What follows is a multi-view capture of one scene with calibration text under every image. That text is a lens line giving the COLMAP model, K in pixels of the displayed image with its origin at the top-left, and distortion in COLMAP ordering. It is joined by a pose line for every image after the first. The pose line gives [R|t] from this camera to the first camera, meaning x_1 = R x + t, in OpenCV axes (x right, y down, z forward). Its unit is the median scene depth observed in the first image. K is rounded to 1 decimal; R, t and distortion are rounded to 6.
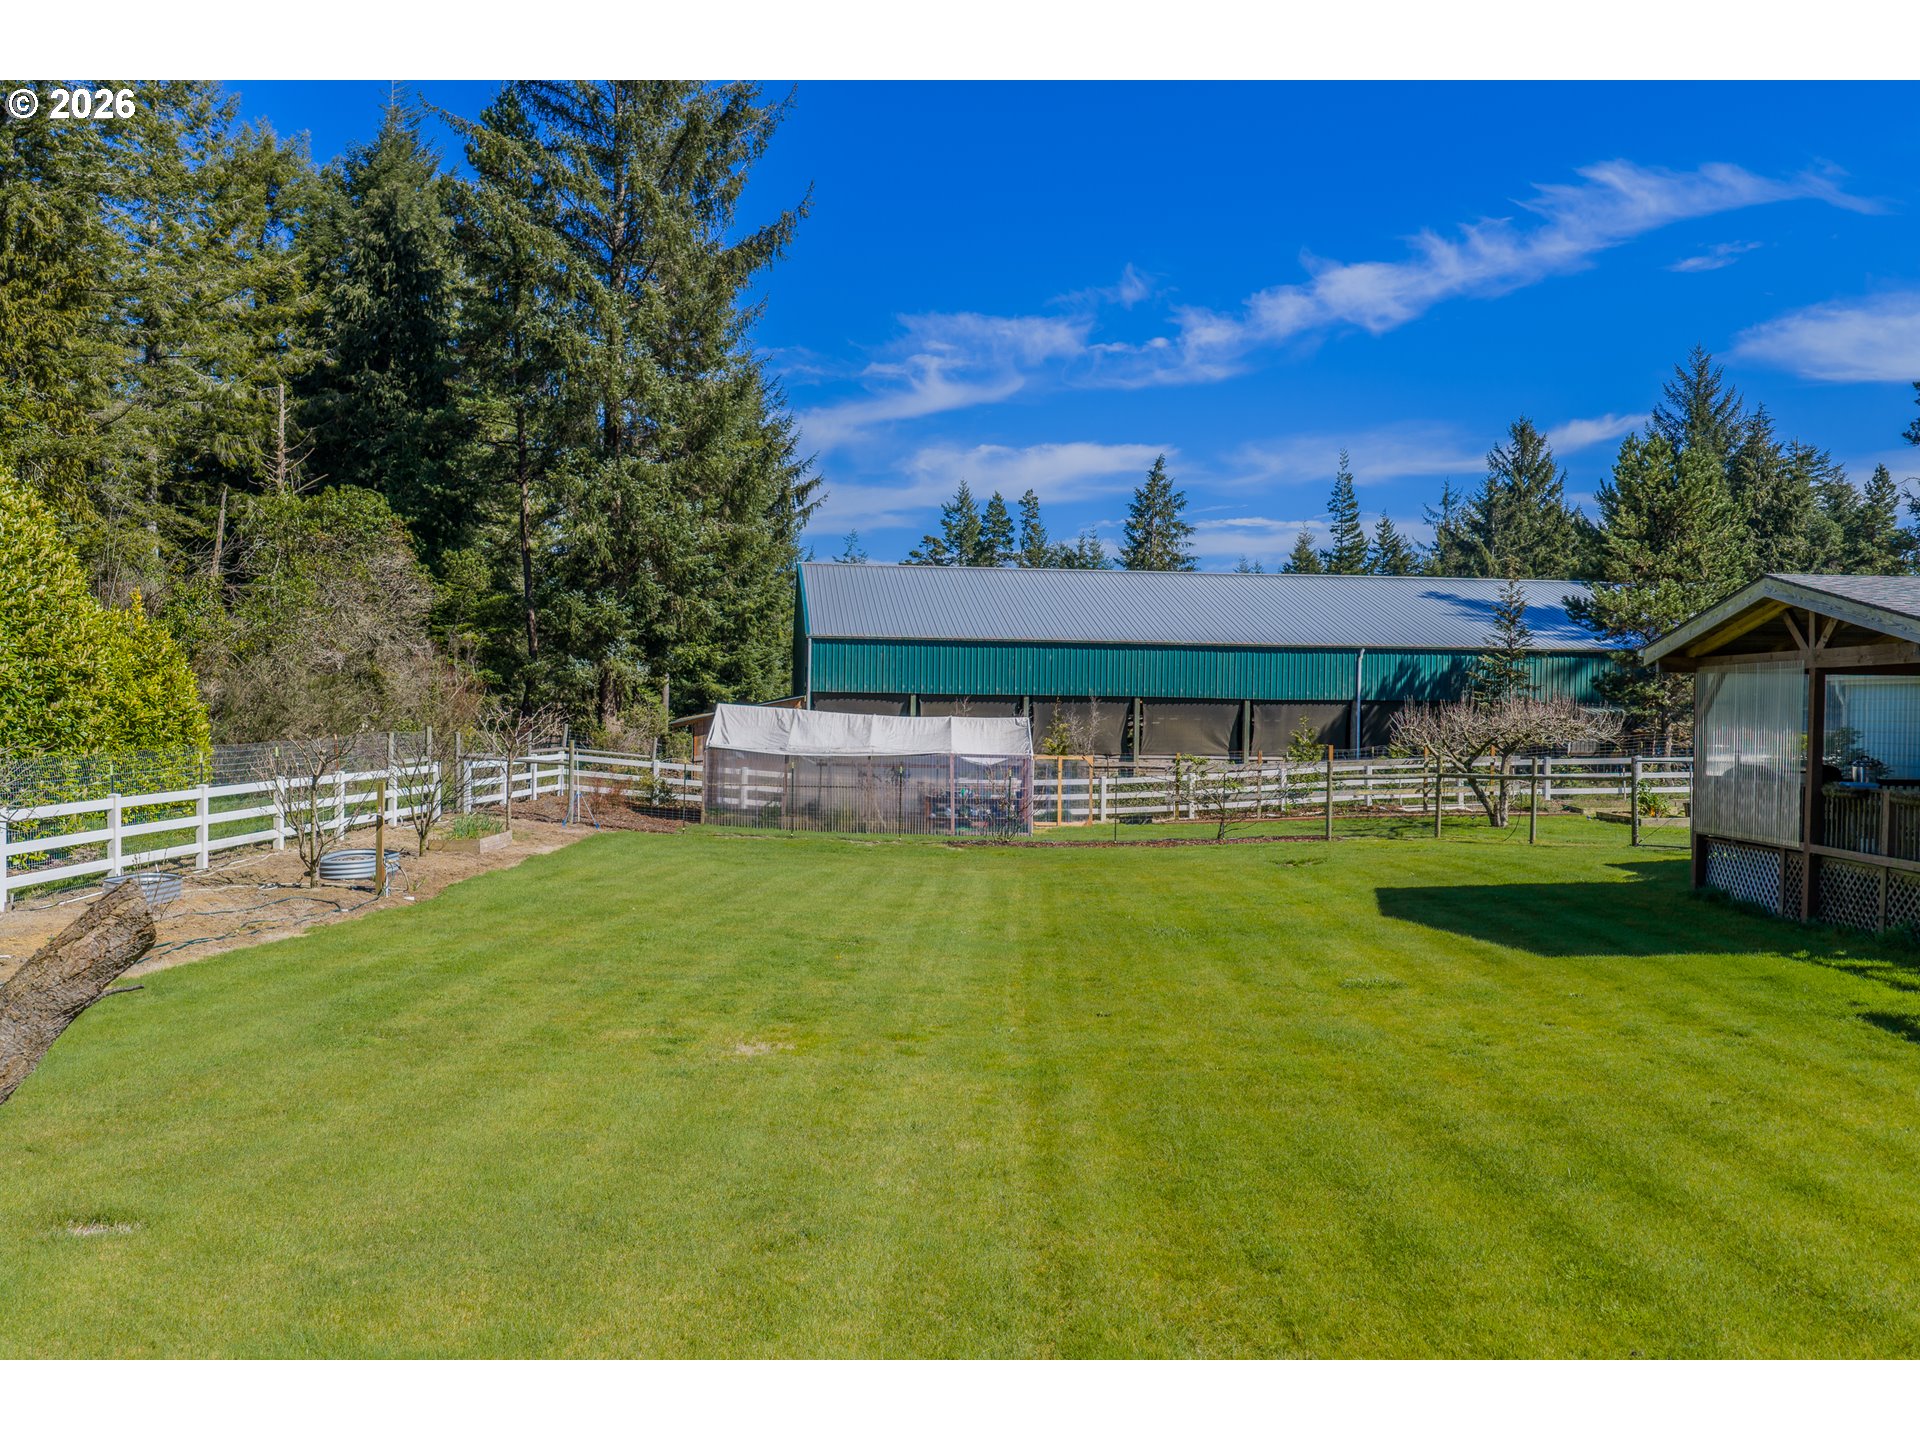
lens RADIAL K [[1574.1, 0, 970.2], [0, 1574.1, 720.7], [0, 0, 1]] dist [0.022857, -0.041938]
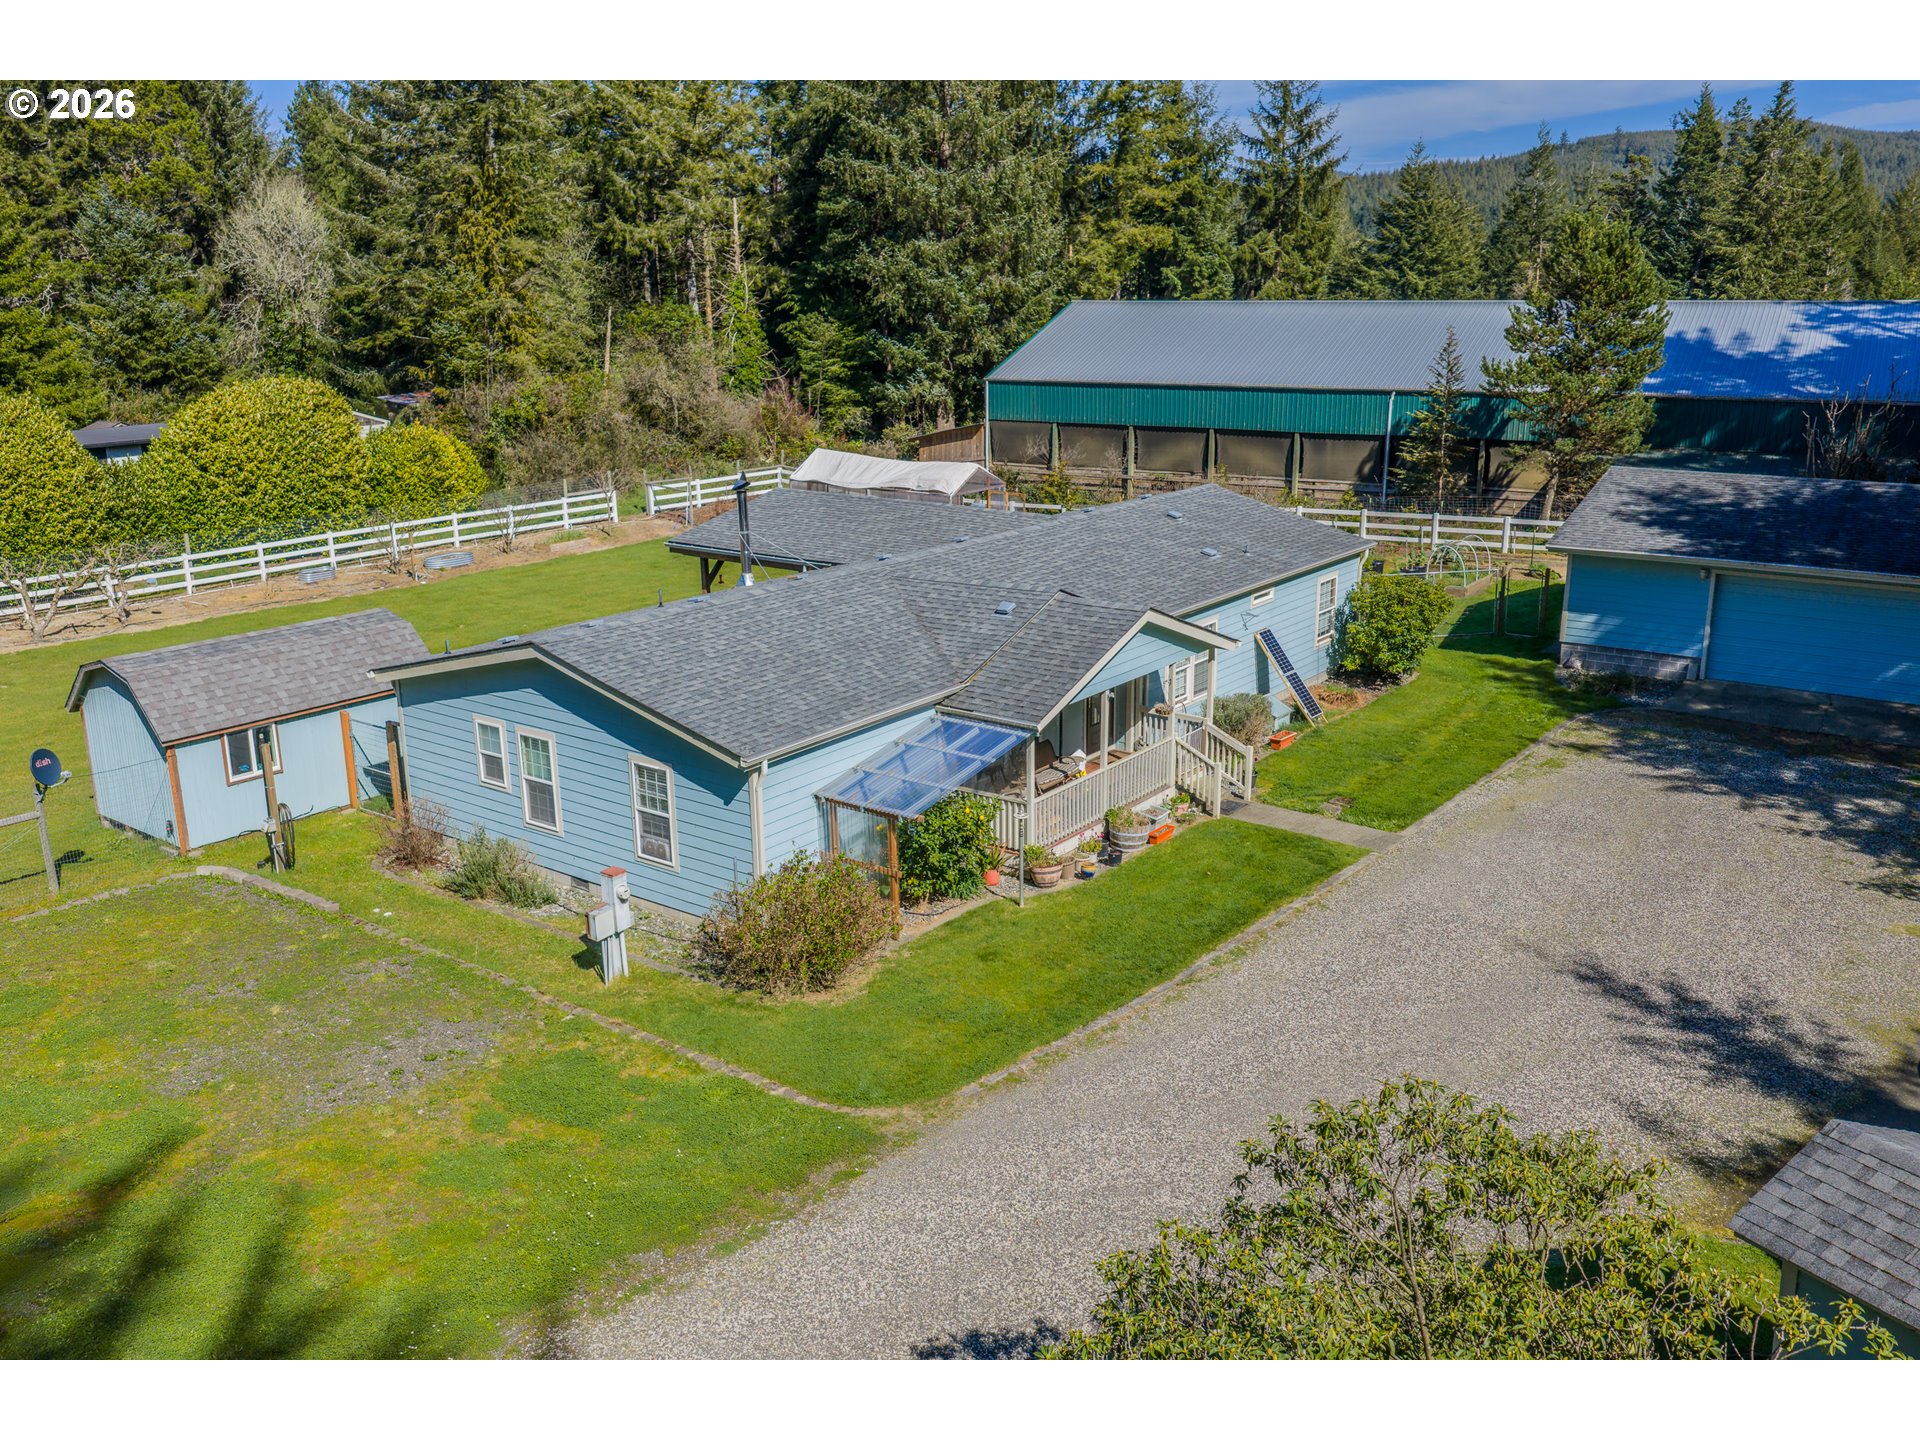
lens RADIAL K [[1574.1, 0, 959.9], [0, 1574.1, 709.3], [0, 0, 1]] dist [0.022857, -0.041938]
pose [[0.800203, 0.138760, -0.583455, 0.695208], [0.017337, 0.967107, 0.253779, -0.118588], [0.599478, -0.213190, 0.771477, -0.152309]]
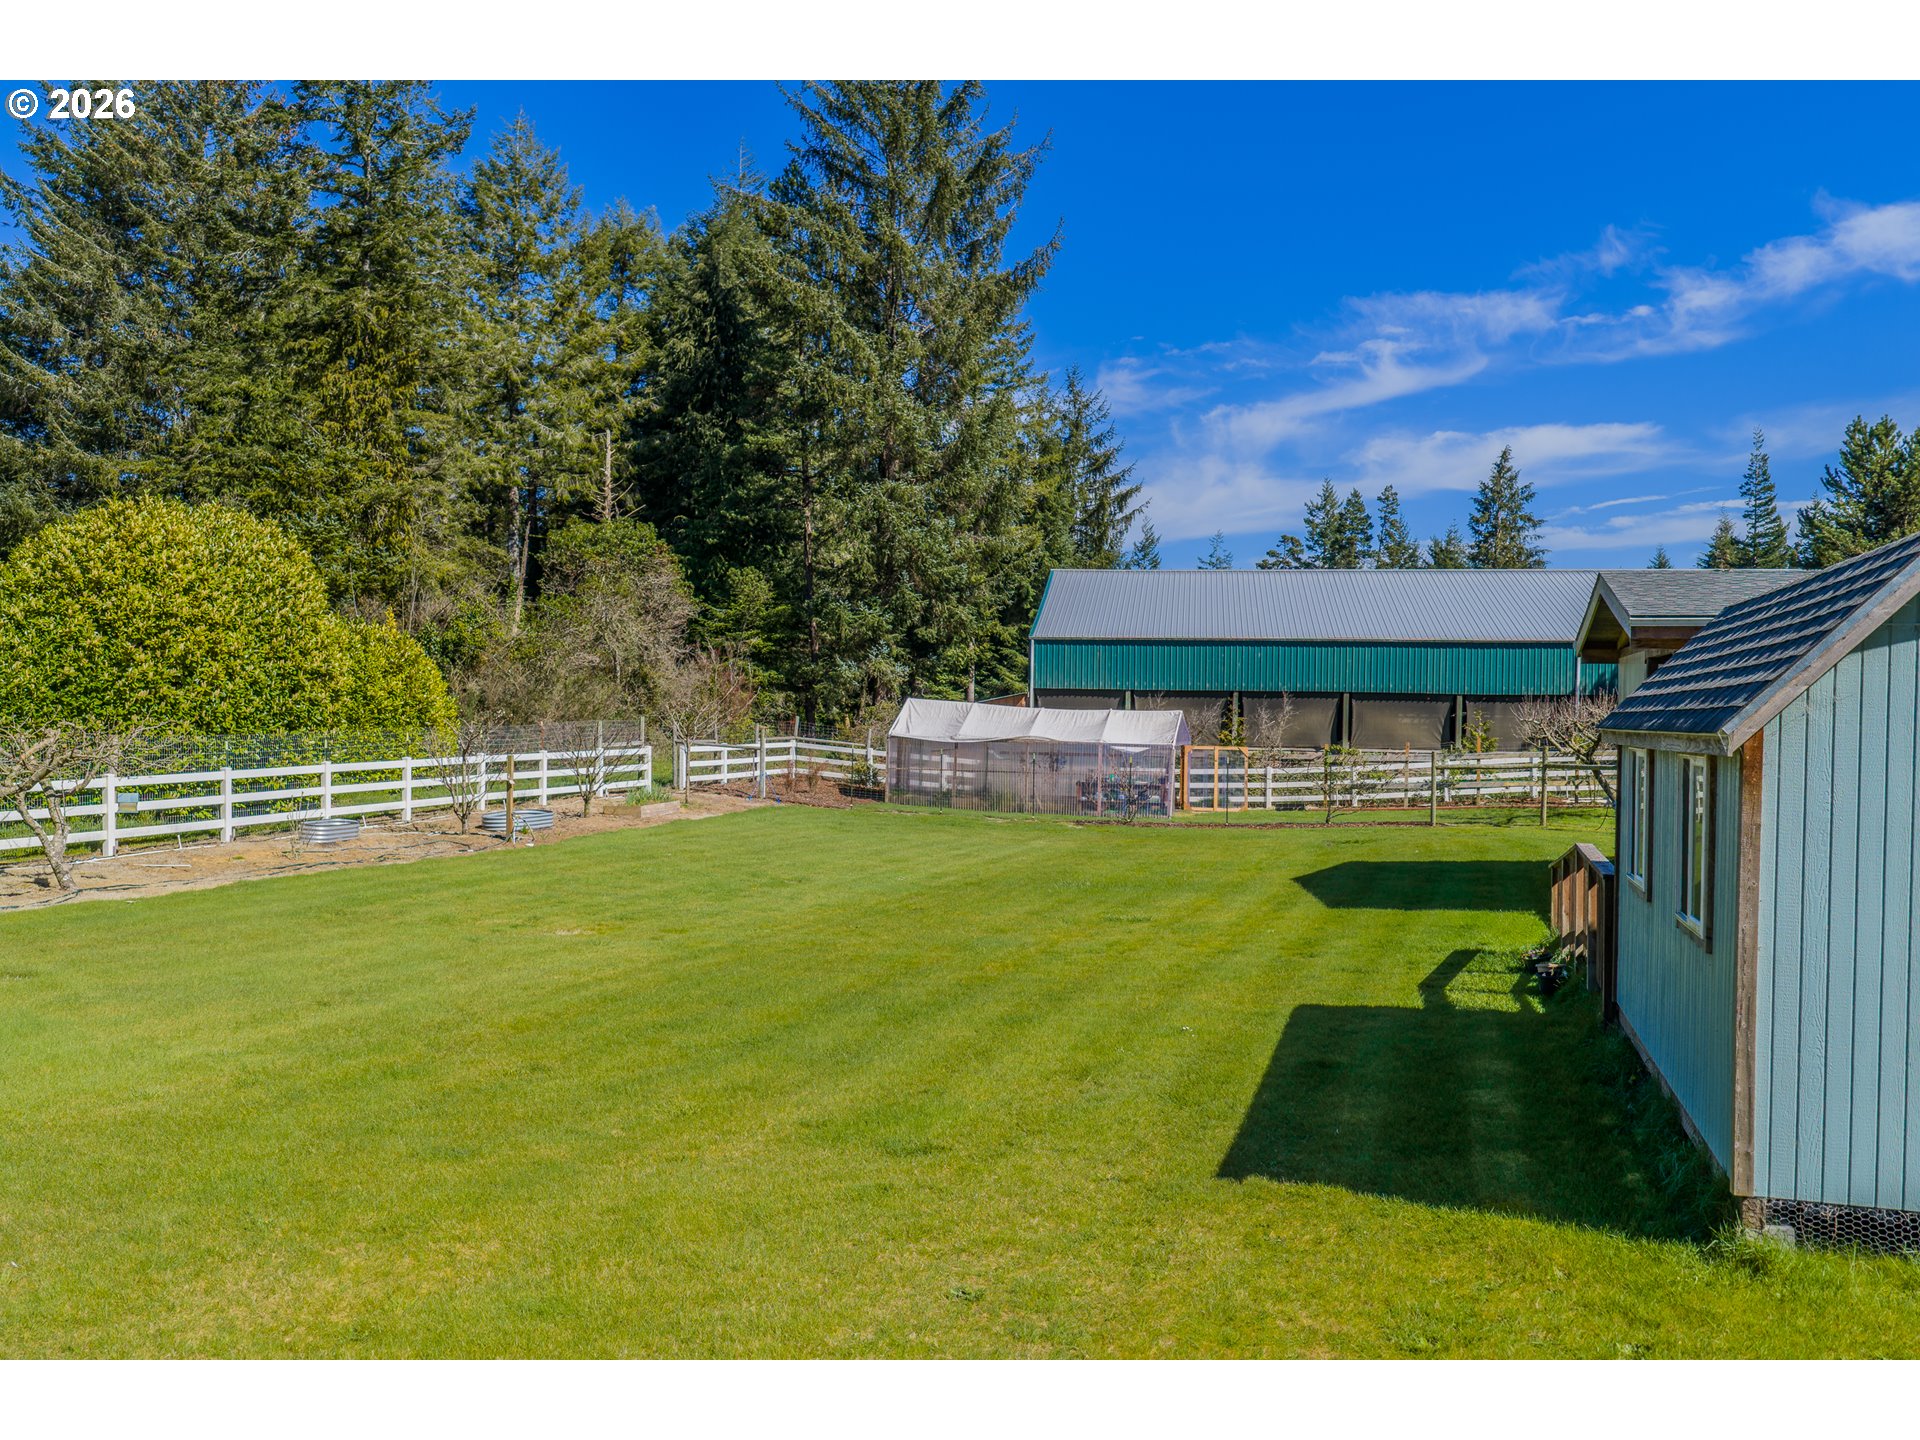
lens RADIAL K [[1574.1, 0, 970.1], [0, 1574.1, 725.8], [0, 0, 1]] dist [0.022857, -0.041938]
pose [[0.962673, 0.003150, -0.270650, 0.143559], [-0.002421, 0.999992, 0.003026, 0.004129], [0.270658, -0.002258, 0.962673, -0.063713]]
